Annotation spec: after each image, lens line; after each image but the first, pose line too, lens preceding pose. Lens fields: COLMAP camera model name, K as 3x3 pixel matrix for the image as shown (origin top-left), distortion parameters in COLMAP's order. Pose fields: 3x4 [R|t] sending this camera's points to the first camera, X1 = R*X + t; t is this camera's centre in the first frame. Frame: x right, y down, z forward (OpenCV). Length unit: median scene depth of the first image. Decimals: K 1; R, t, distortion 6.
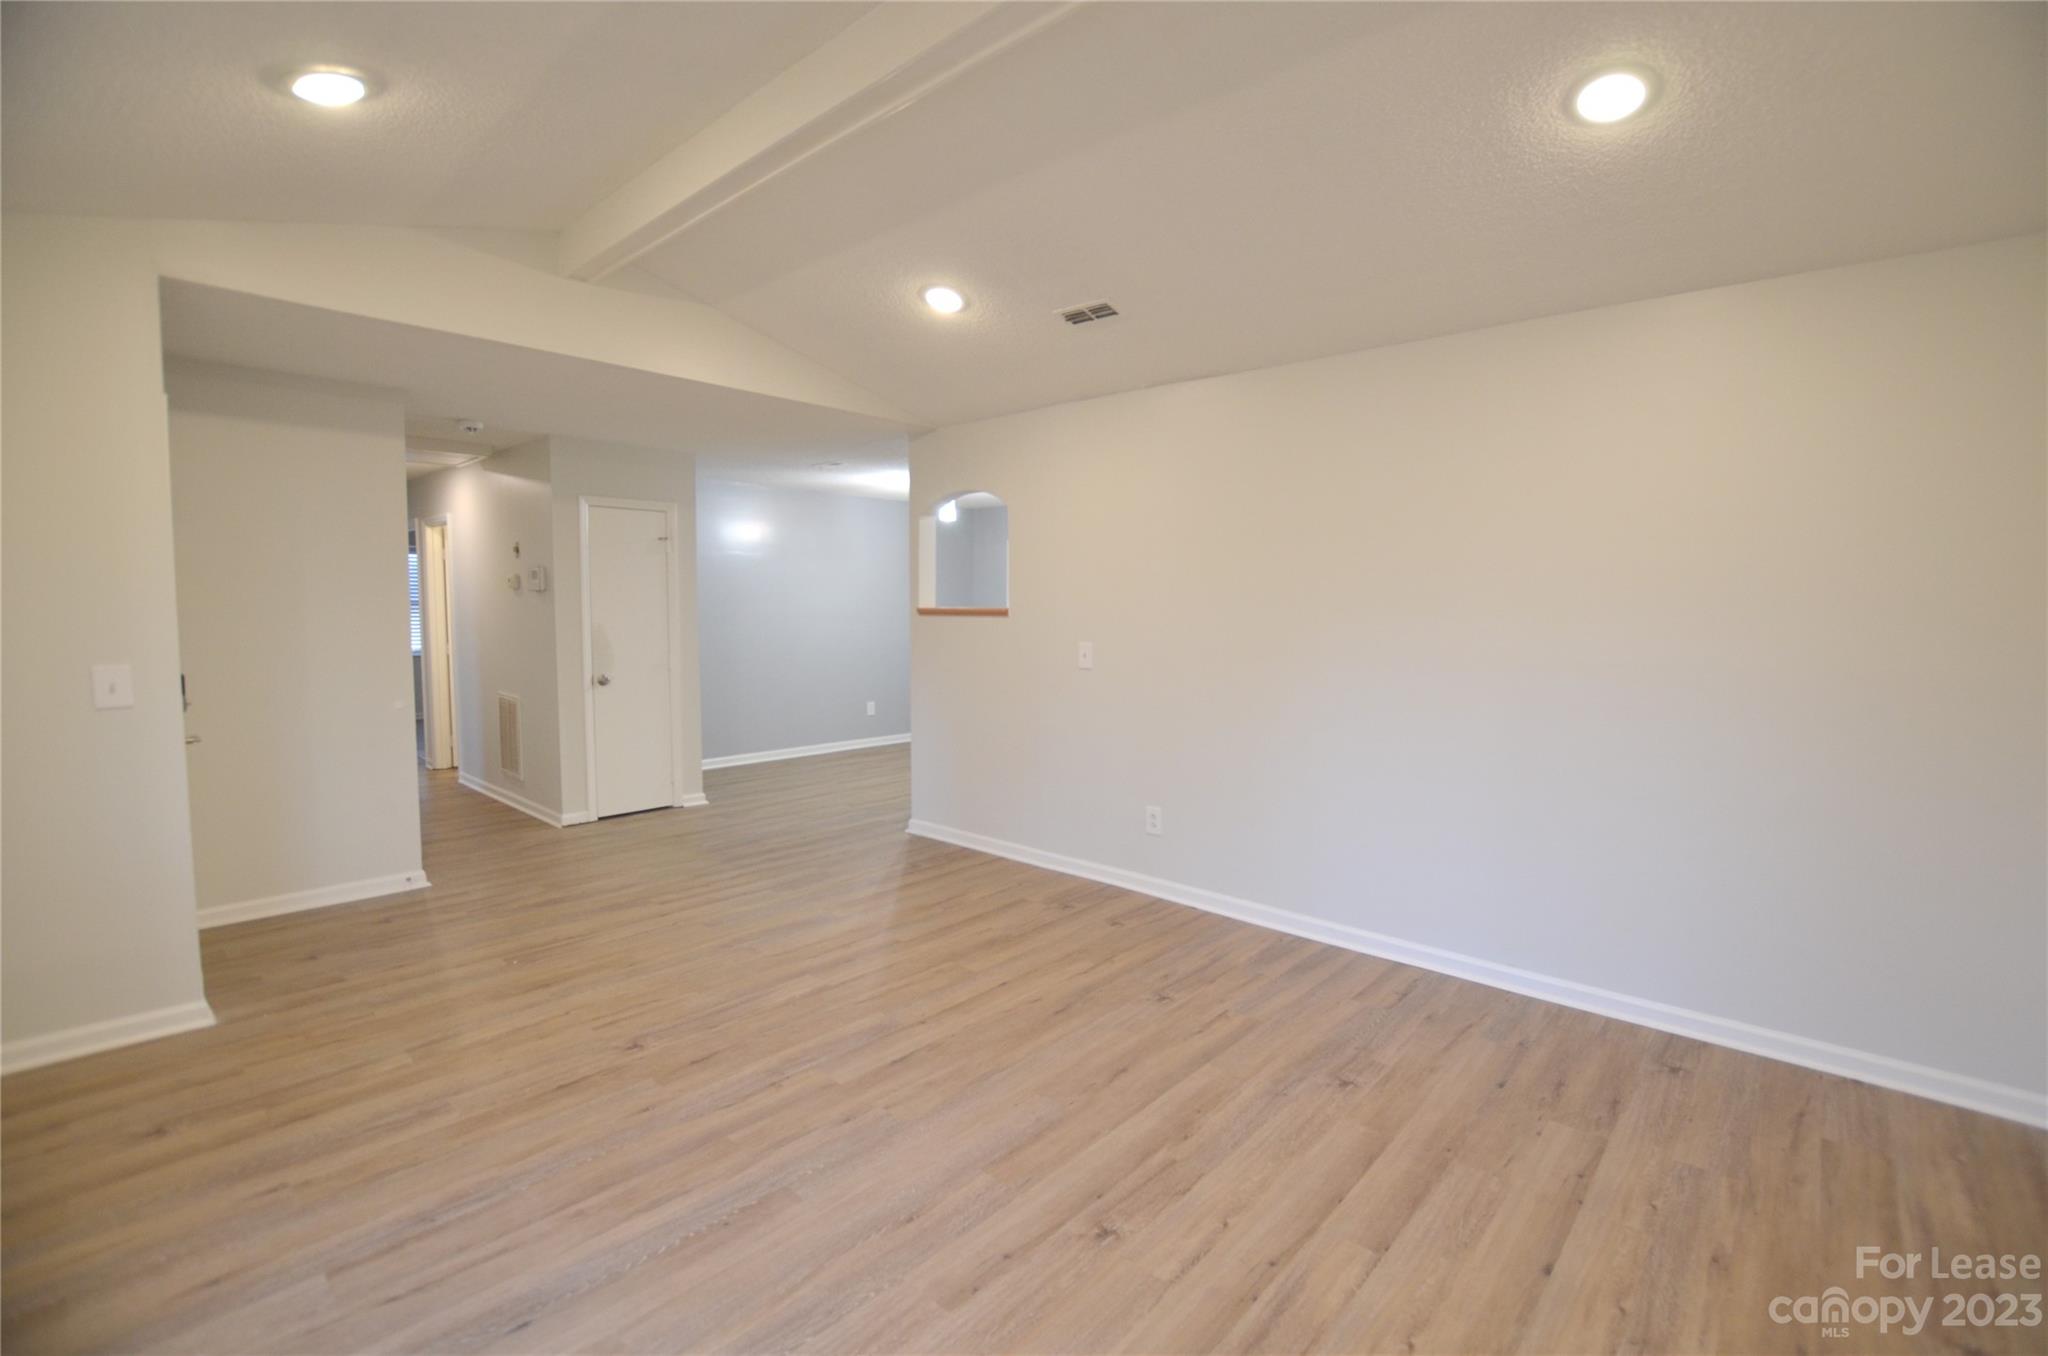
lens RADIAL K [[897.3, 0, 1054.3], [0, 897.3, 676.2], [0, 0, 1]] dist [-0.032653, 0.001096]
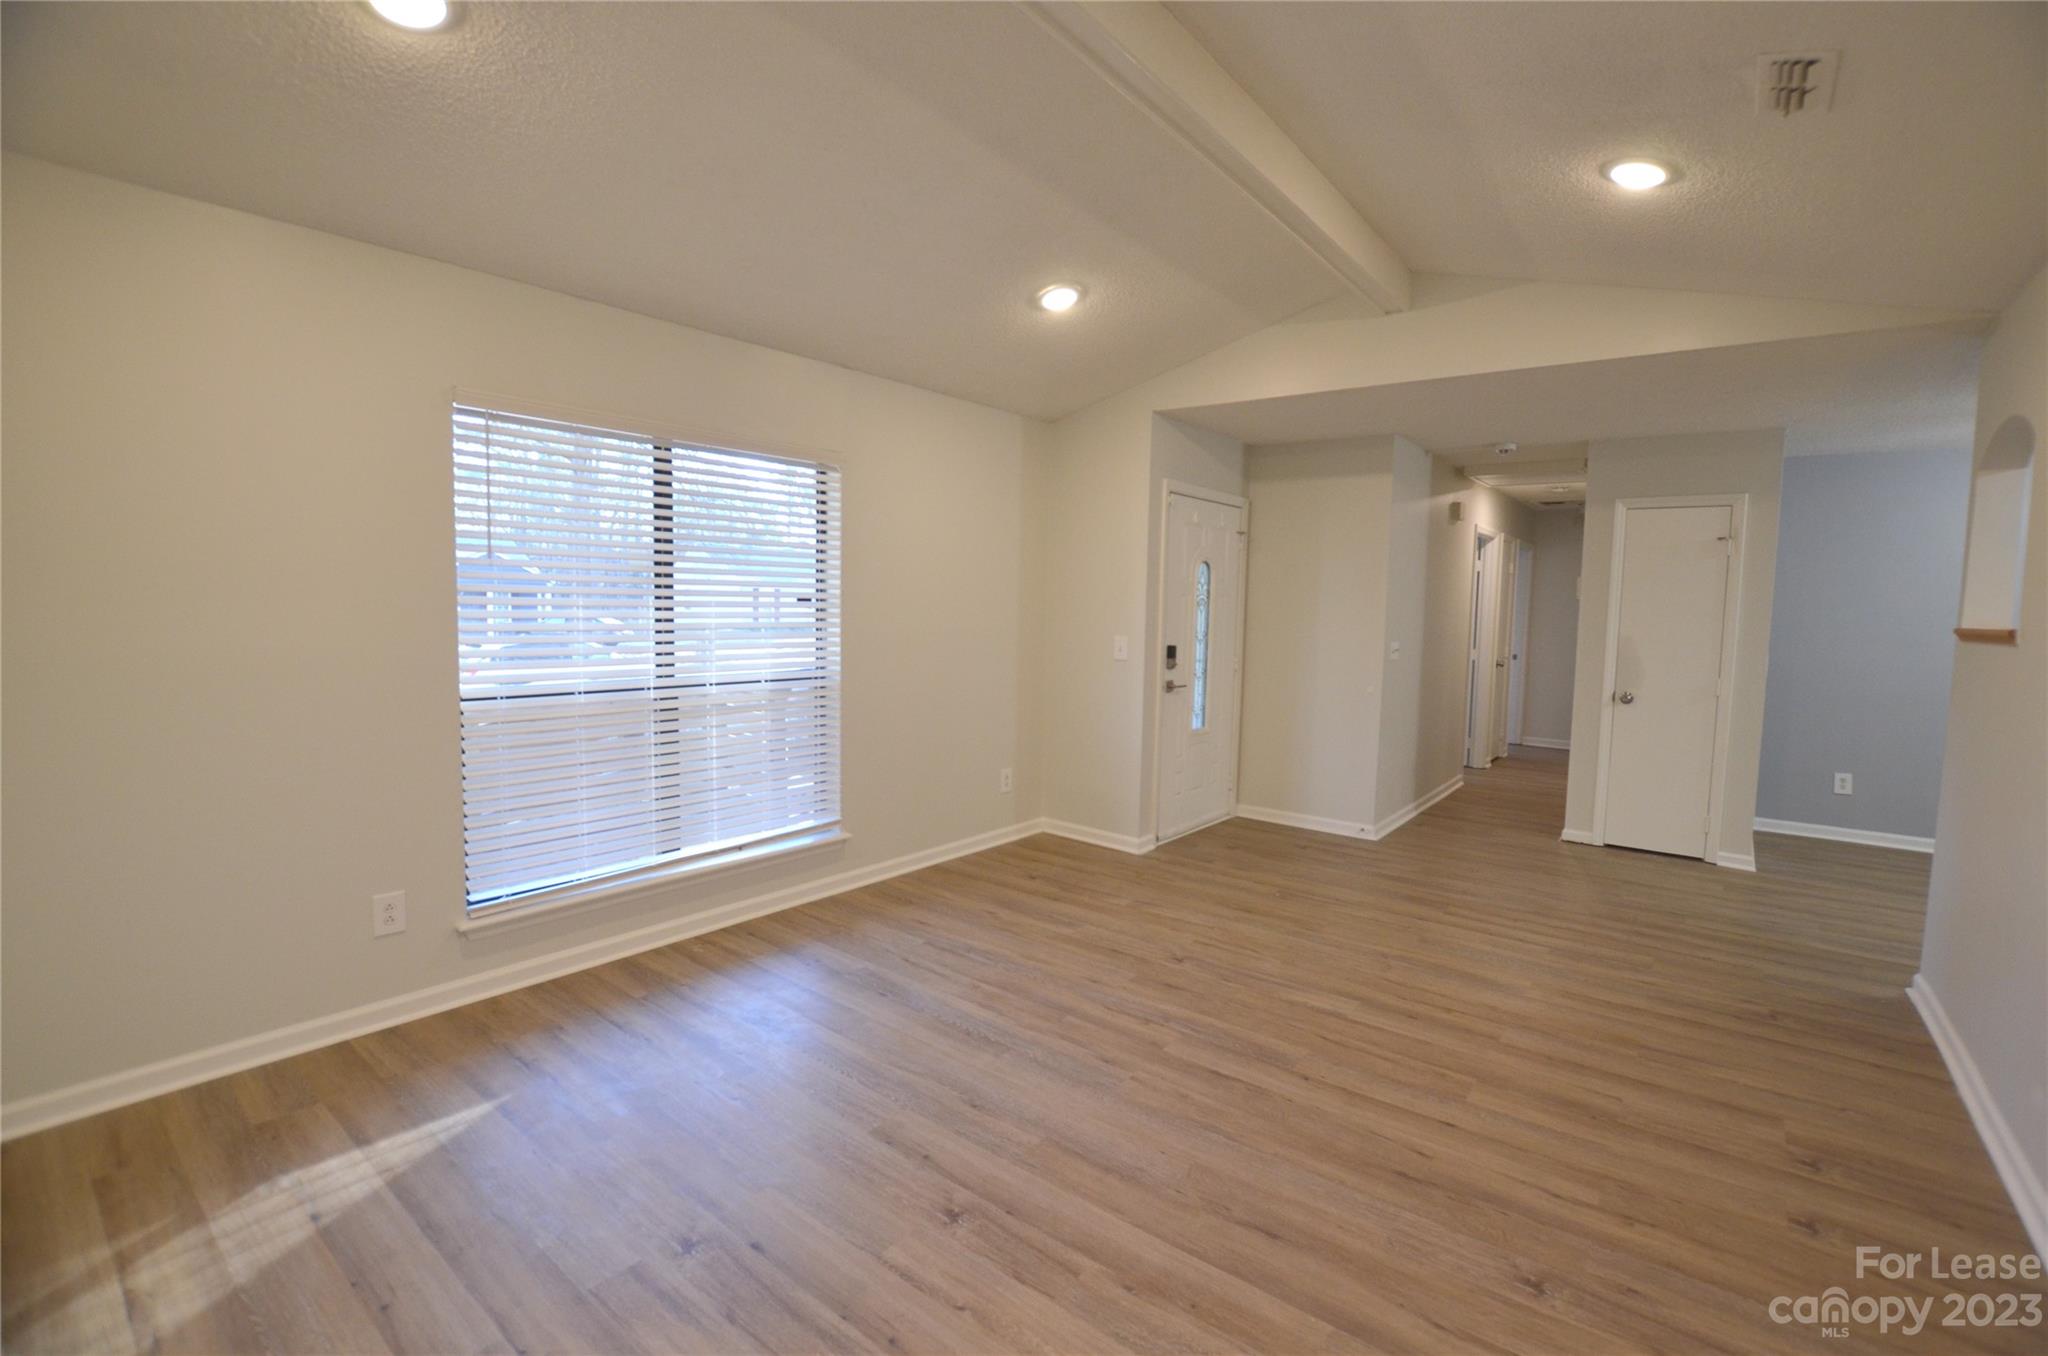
lens RADIAL K [[897.3, 0, 1054.3], [0, 897.3, 676.2], [0, 0, 1]] dist [-0.032653, 0.001096]
pose [[0.065132, 0.078612, -0.994775, 0.679150], [-0.100844, 0.992307, 0.071814, -0.044730], [0.992768, 0.095639, 0.072558, 0.651323]]
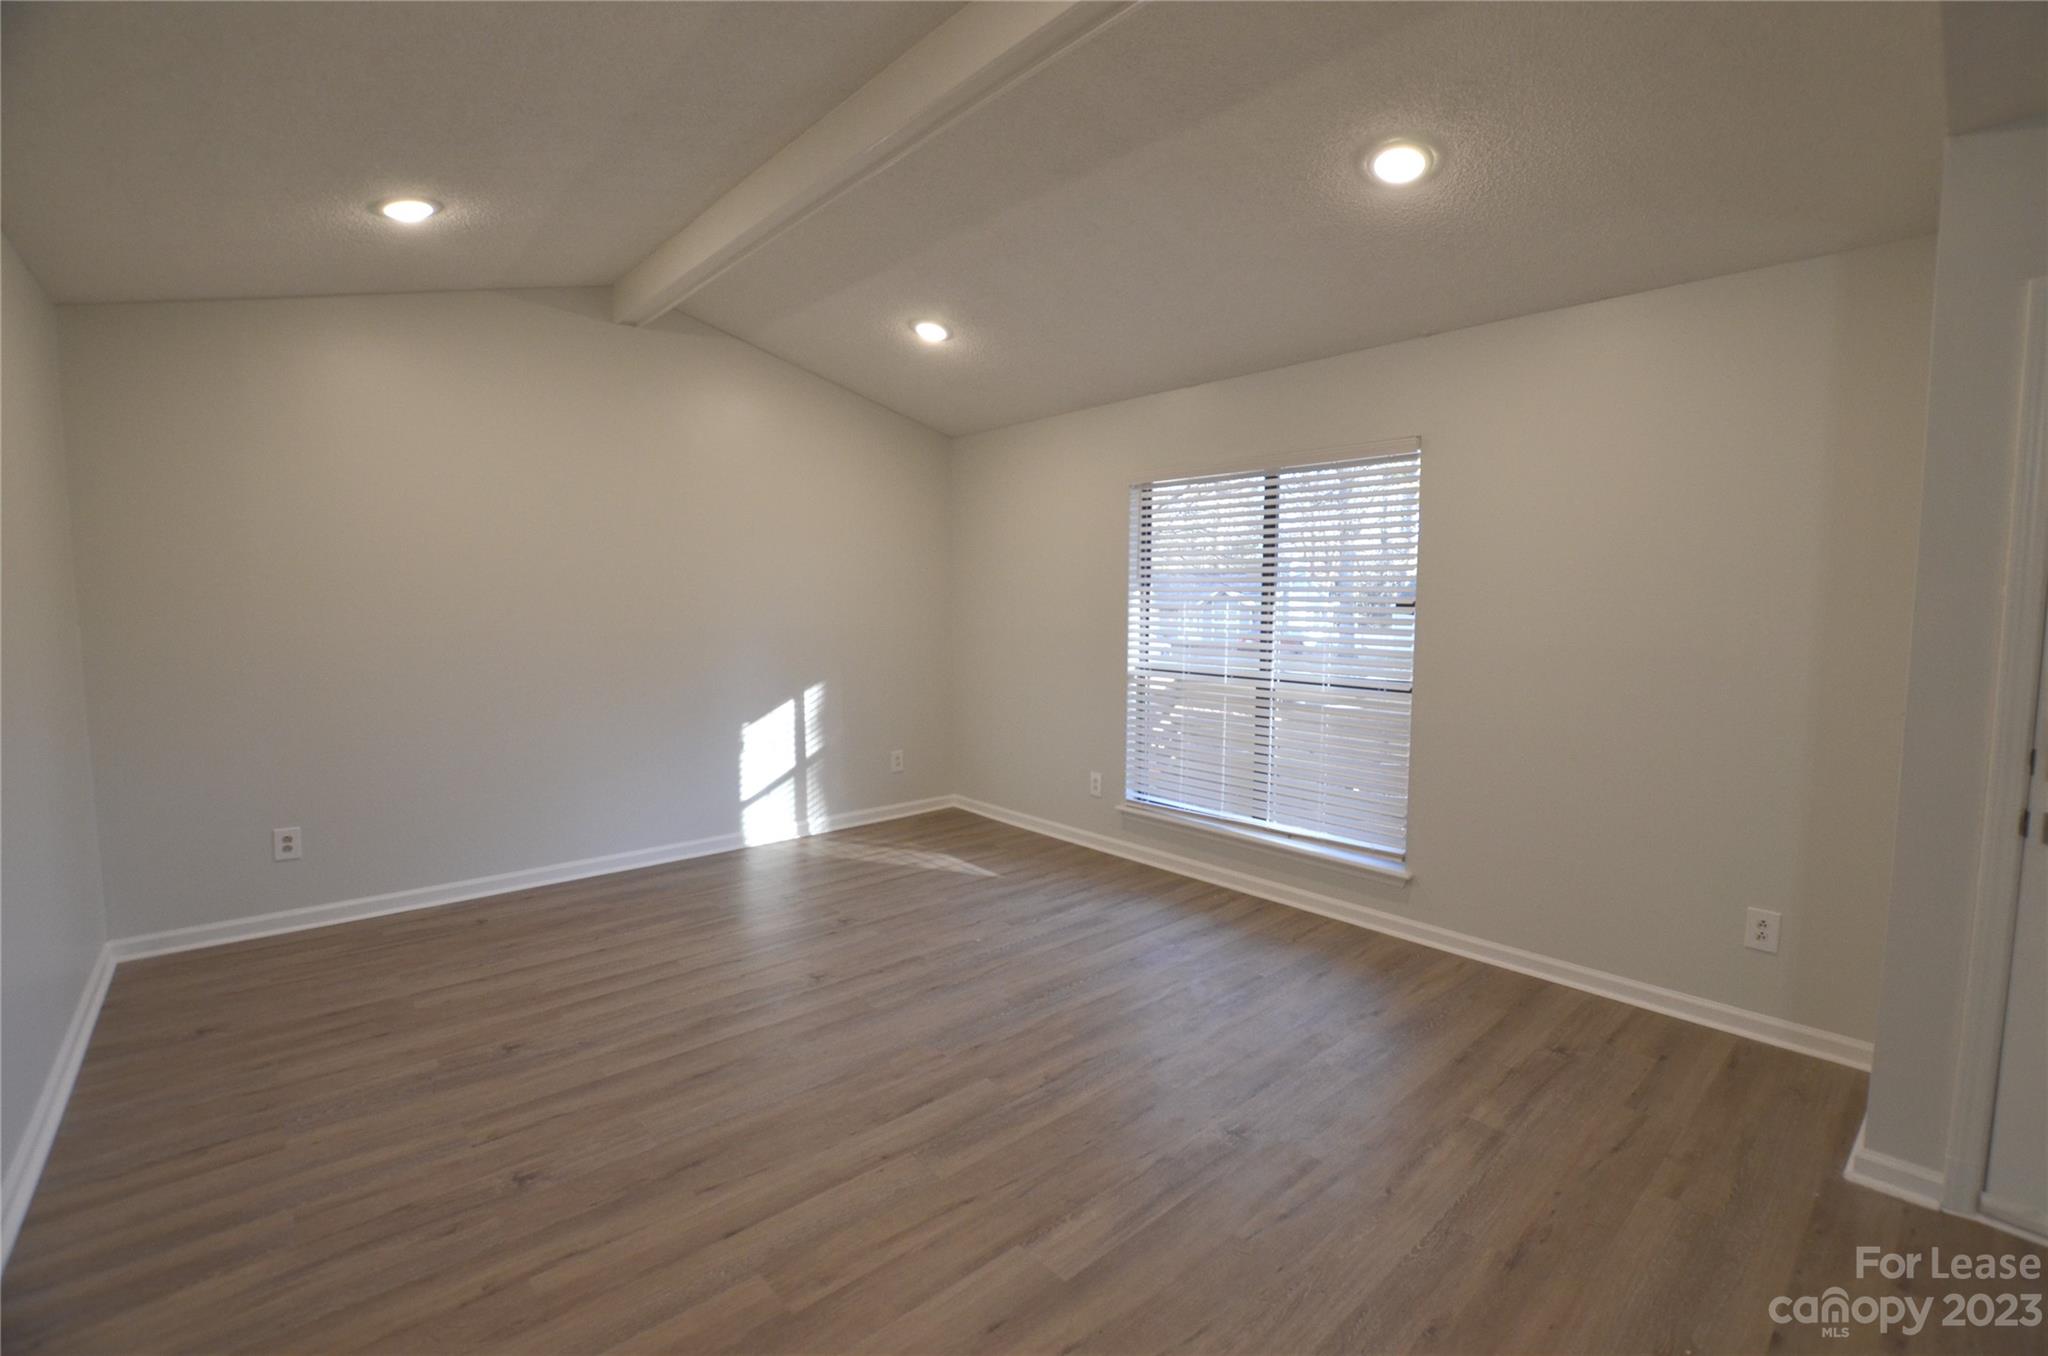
lens RADIAL K [[897.3, 0, 1054.3], [0, 897.3, 676.2], [0, 0, 1]] dist [-0.032653, 0.001096]
pose [[-0.994521, -0.021478, 0.102305, -0.354530], [-0.004353, 0.986324, 0.164761, -0.128356], [-0.104444, 0.163414, -0.981013, 1.644346]]
